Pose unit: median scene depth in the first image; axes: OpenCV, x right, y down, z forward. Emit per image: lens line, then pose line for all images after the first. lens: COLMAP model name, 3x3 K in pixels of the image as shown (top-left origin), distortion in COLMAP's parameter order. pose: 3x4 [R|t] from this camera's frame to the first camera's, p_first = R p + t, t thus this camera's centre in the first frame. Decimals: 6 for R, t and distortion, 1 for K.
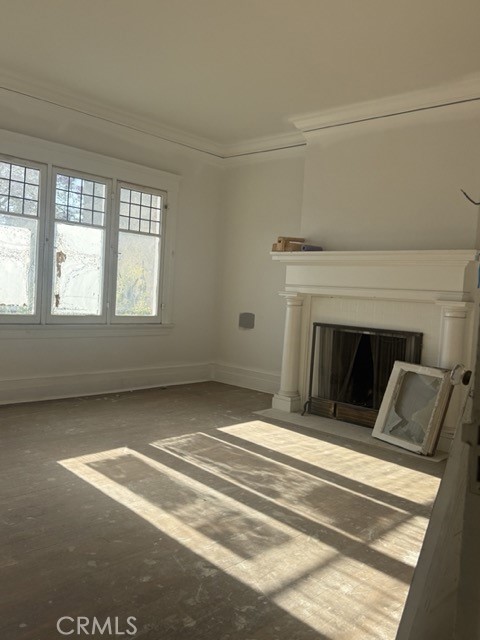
lens RADIAL K [[563.8, 0, 240.0], [0, 563.8, 316.5], [0, 0, 1]] dist [0.177068, -0.387788]
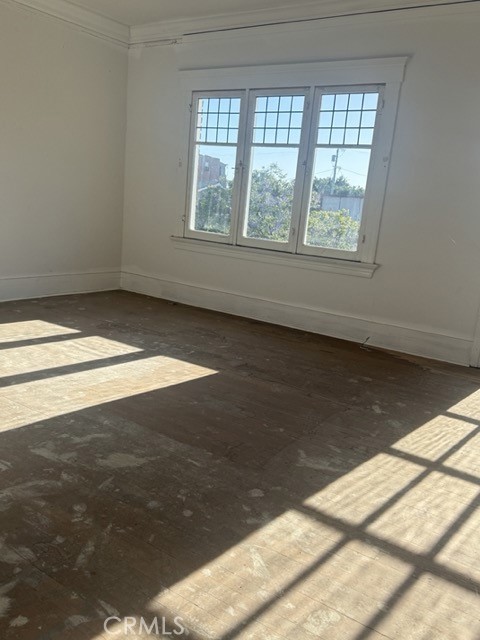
lens RADIAL K [[563.8, 0, 240.0], [0, 563.8, 316.5], [0, 0, 1]] dist [0.177068, -0.387788]
pose [[0.142196, 0.152387, -0.978038, 0.880602], [-0.122624, 0.983179, 0.135360, 0.001181], [0.982214, 0.100683, 0.158491, 1.016317]]
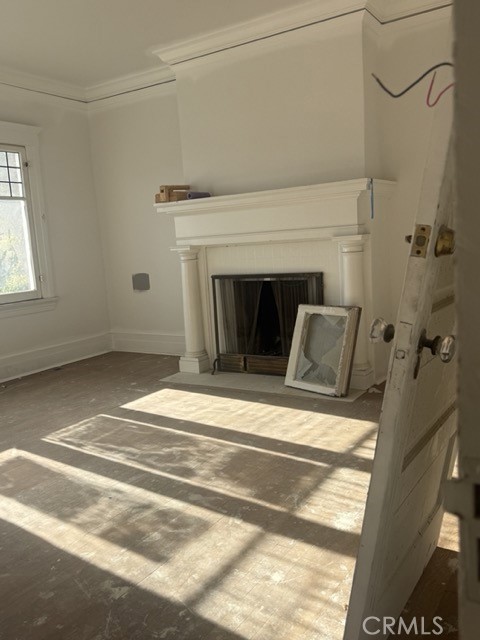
lens RADIAL K [[563.8, 0, 240.0], [0, 563.8, 316.5], [0, 0, 1]] dist [0.177068, -0.387788]
pose [[0.976946, -0.142166, 0.159268, 0.022284], [0.128041, 0.987137, 0.095742, -0.007446], [-0.170830, -0.073142, 0.982582, 0.086134]]
